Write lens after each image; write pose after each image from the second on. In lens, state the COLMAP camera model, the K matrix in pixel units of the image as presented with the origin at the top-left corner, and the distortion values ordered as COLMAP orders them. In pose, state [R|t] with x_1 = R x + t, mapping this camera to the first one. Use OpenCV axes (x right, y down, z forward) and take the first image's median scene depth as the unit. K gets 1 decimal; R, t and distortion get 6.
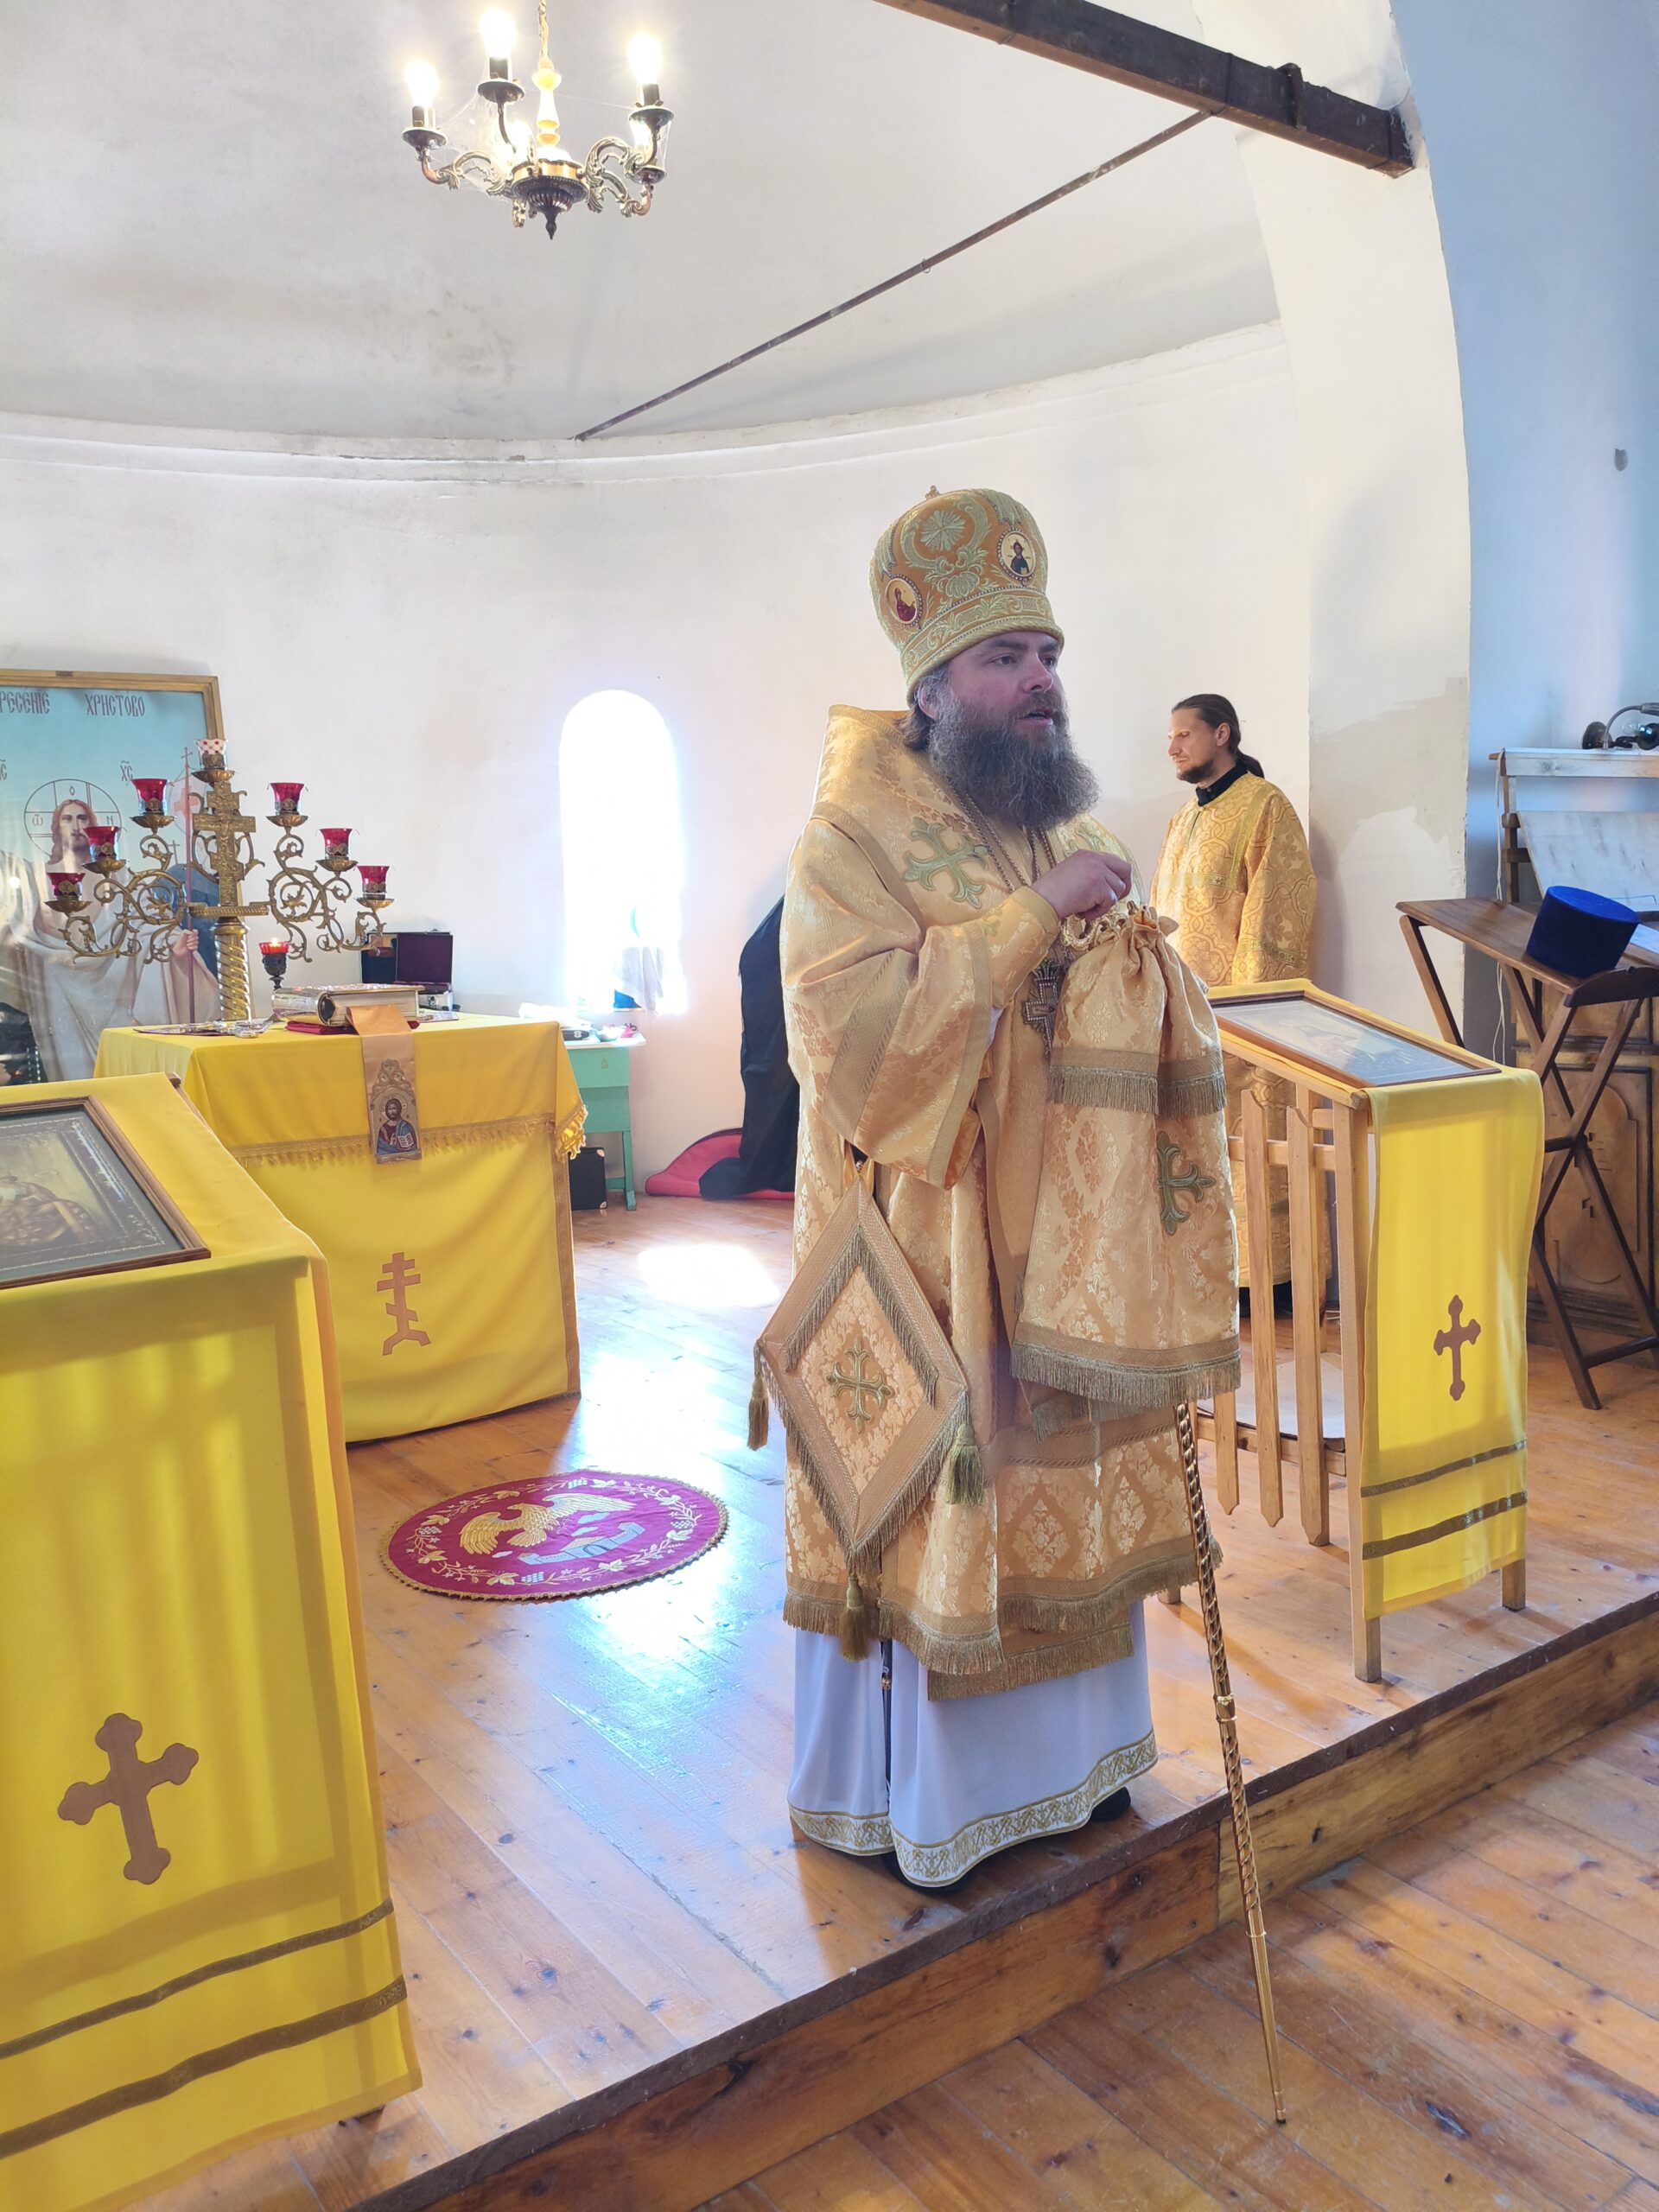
lens RADIAL K [[1687.8, 0, 829.5], [0, 1687.8, 1106.0], [0, 0, 1]] dist [0.112553, -0.255693]
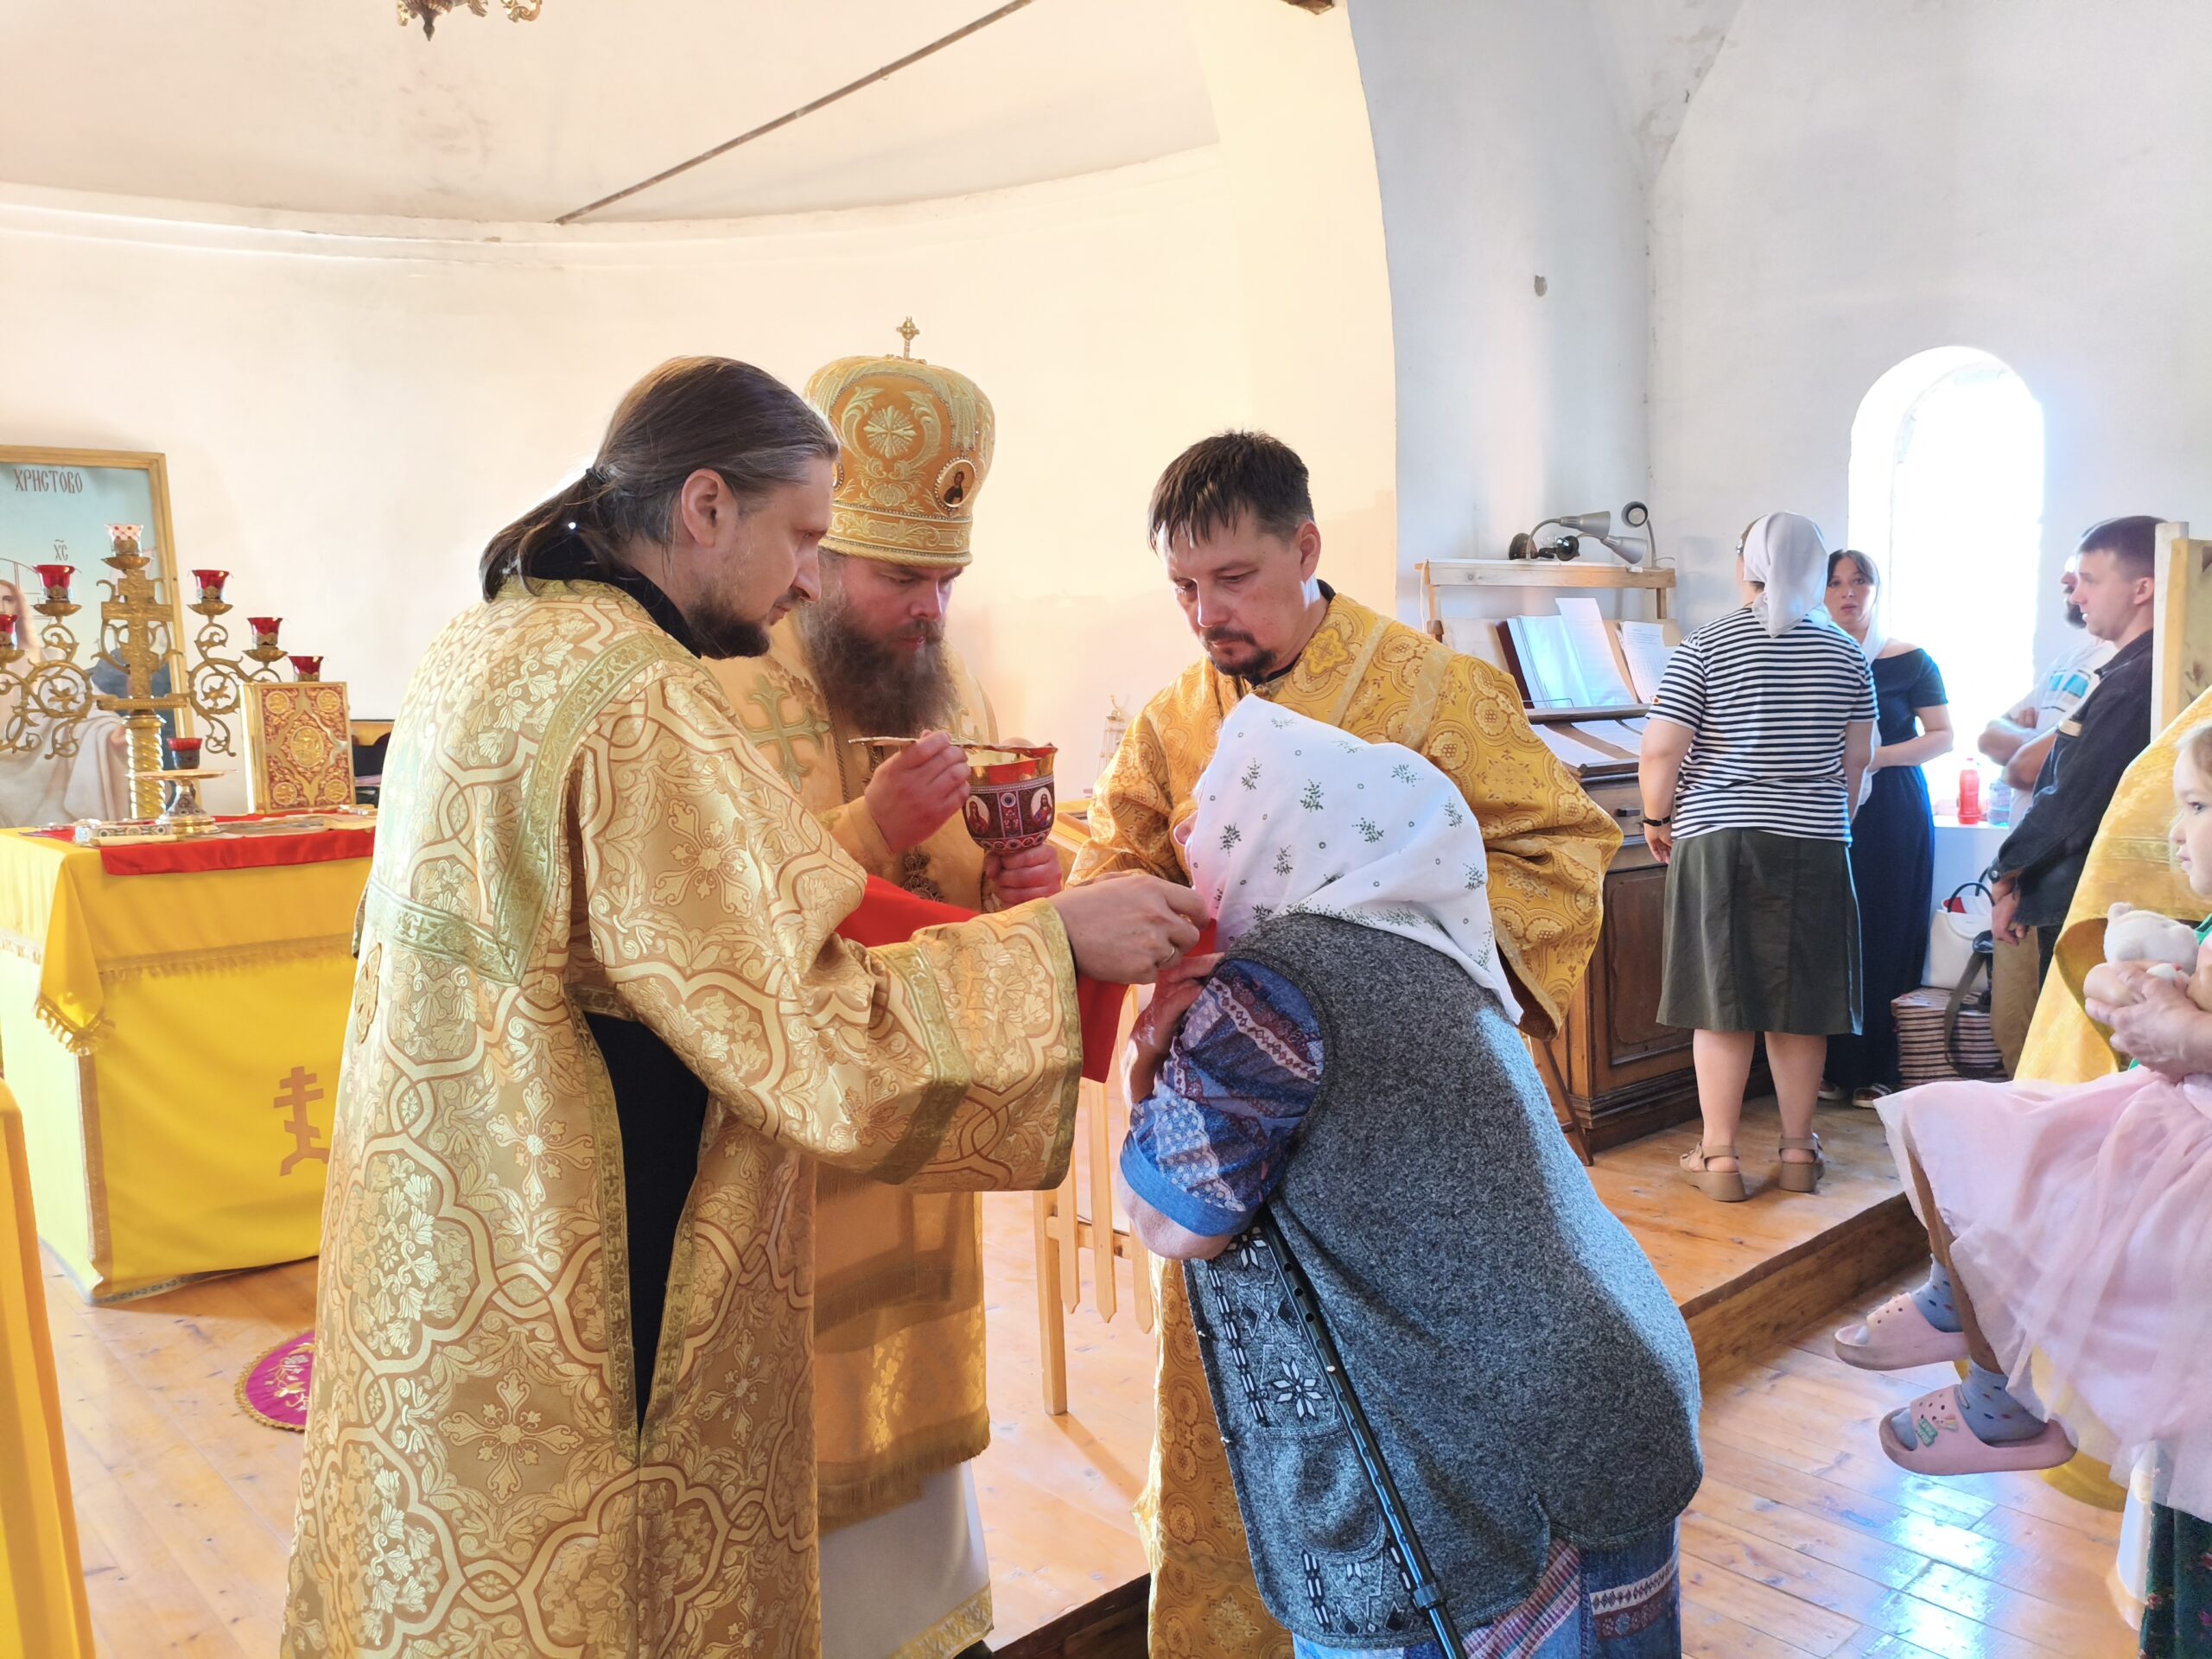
lens RADIAL K [[1697.4, 0, 1106.0], [0, 1697.4, 829.5], [0, 0, 1]] dist [0.005840, -0.017453]
pose [[0.992041, -0.003029, 0.125877, 0.060234], [0.006869, 0.999524, -0.030080, -0.011742], [-0.125726, 0.030705, 0.991590, -0.003325]]
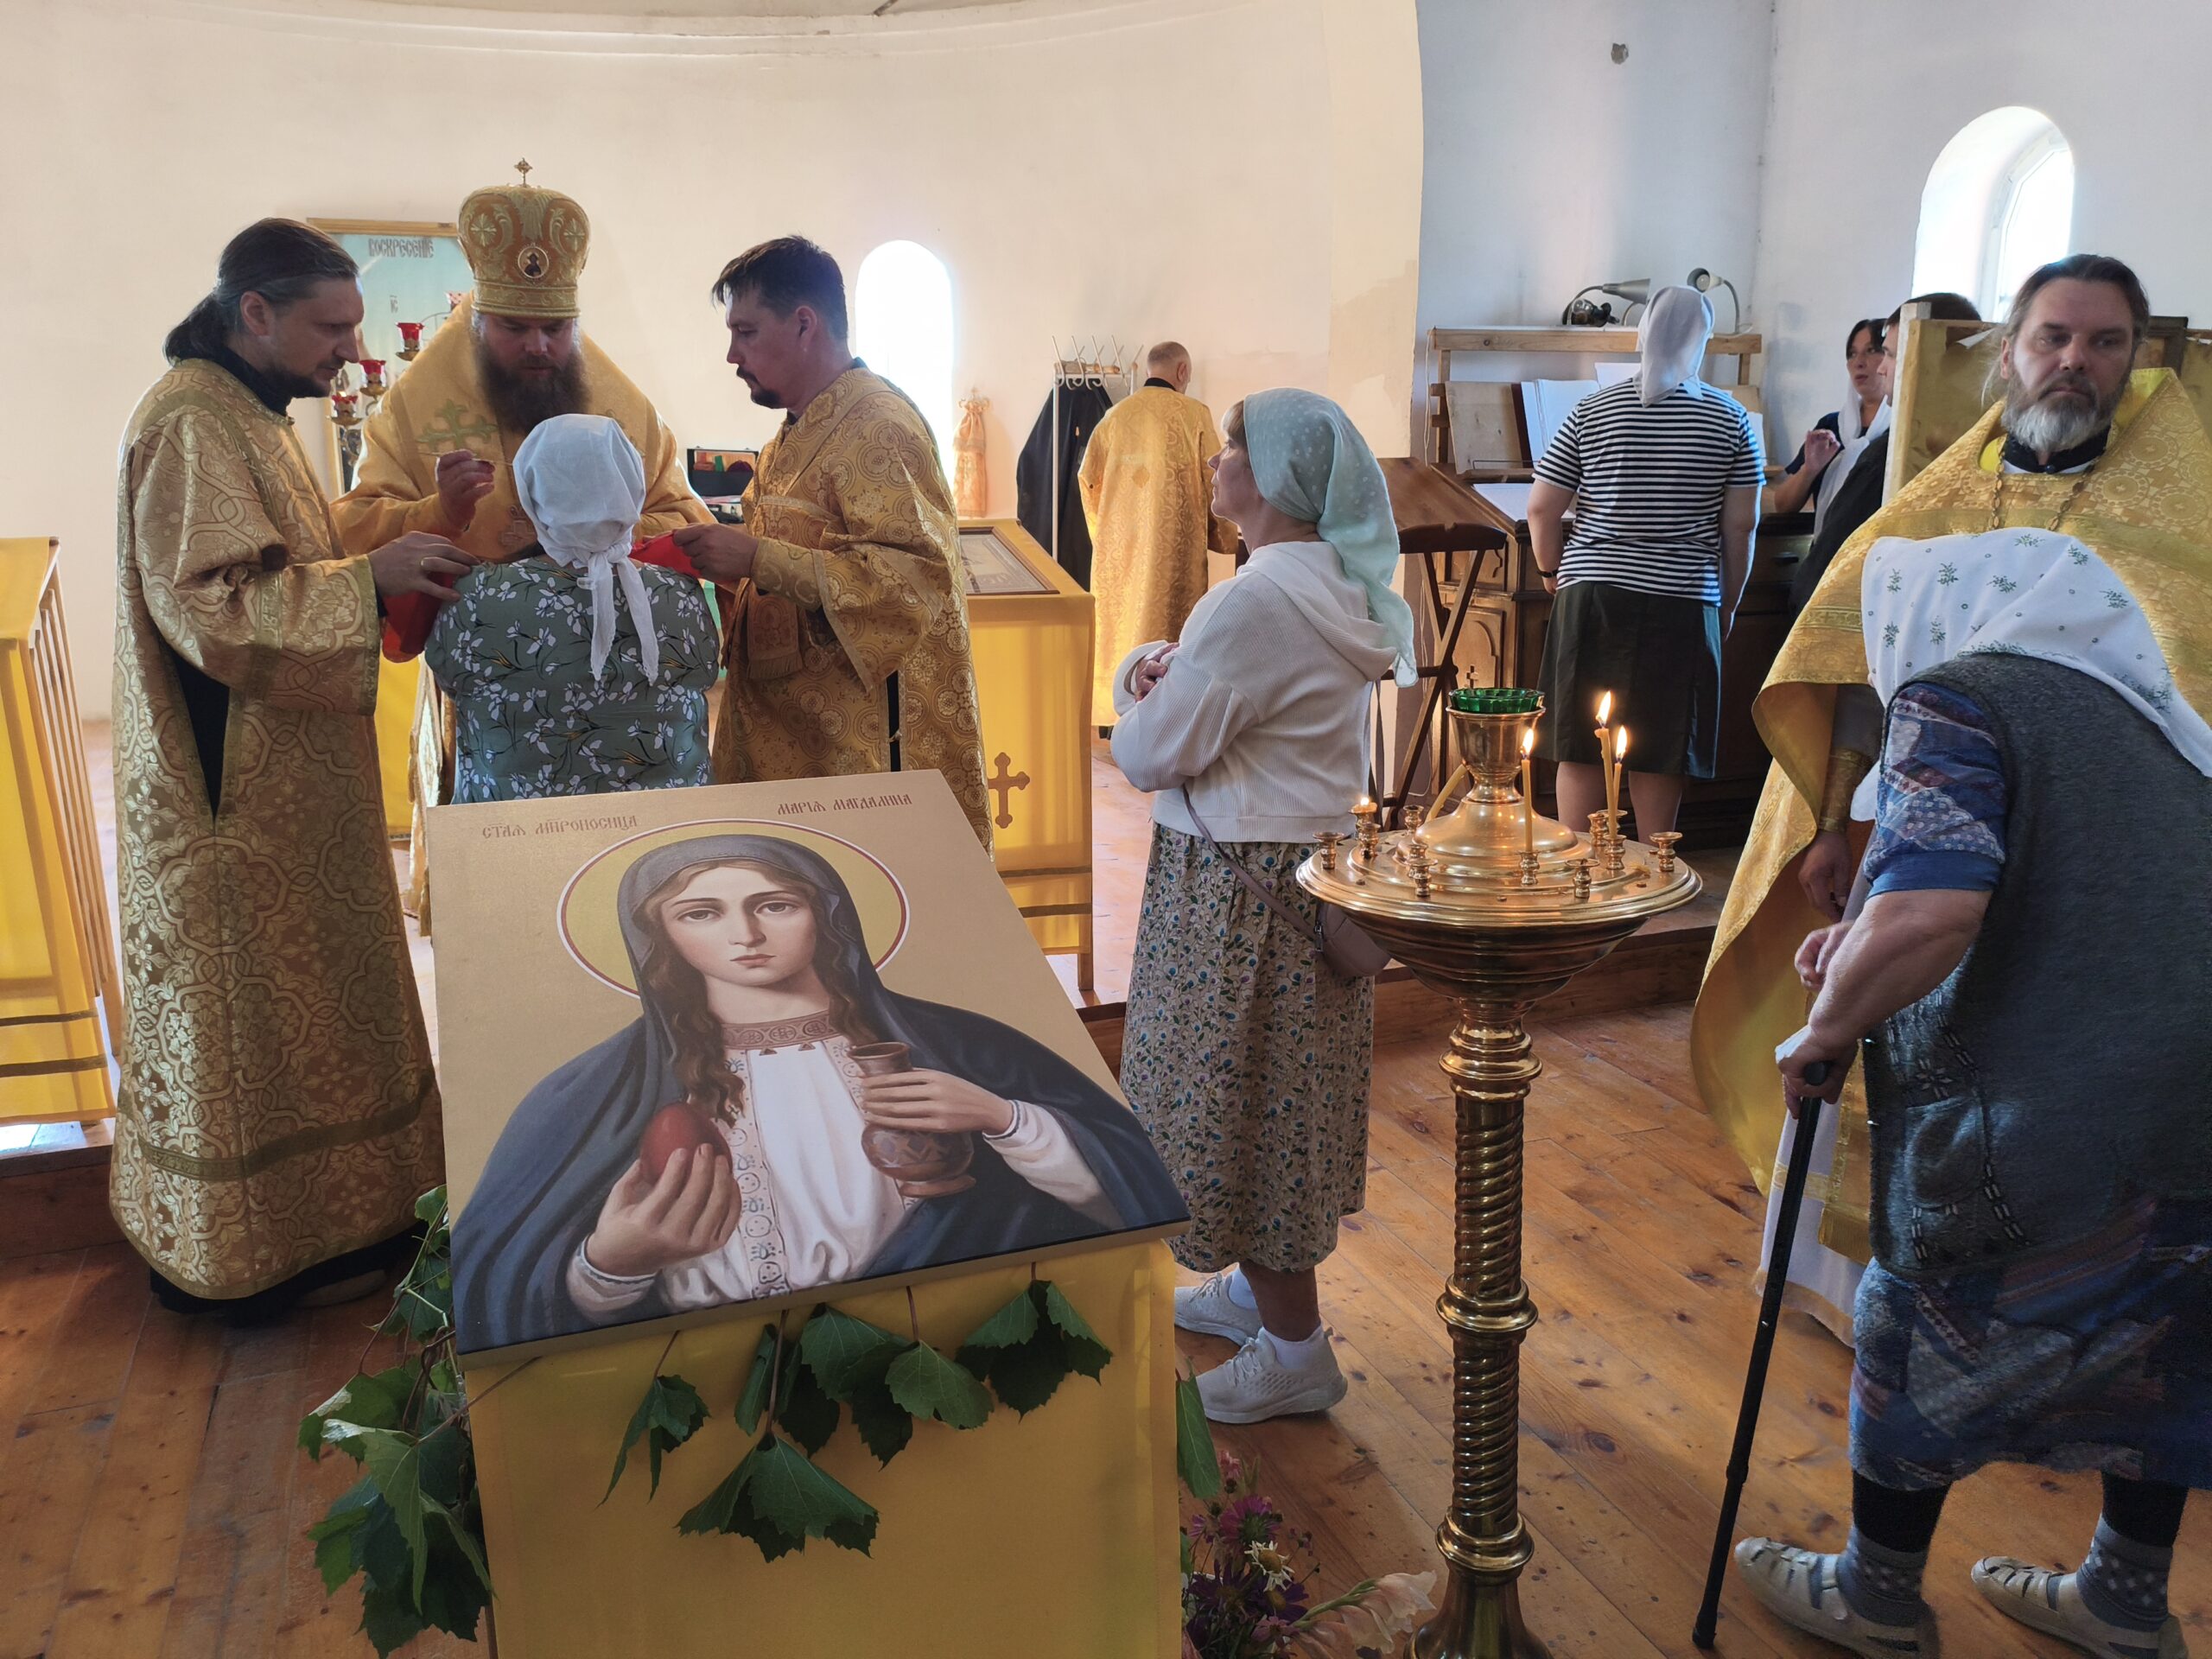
lens RADIAL K [[1662.9, 0, 1106.0], [0, 1662.9, 829.5], [0, 0, 1]] dist [-0.003050, -0.008608]
pose [[0.976121, 0.085798, -0.199567, 0.382525], [-0.060989, 0.989986, 0.127309, -0.001527], [0.208492, -0.112097, 0.971579, -0.153643]]
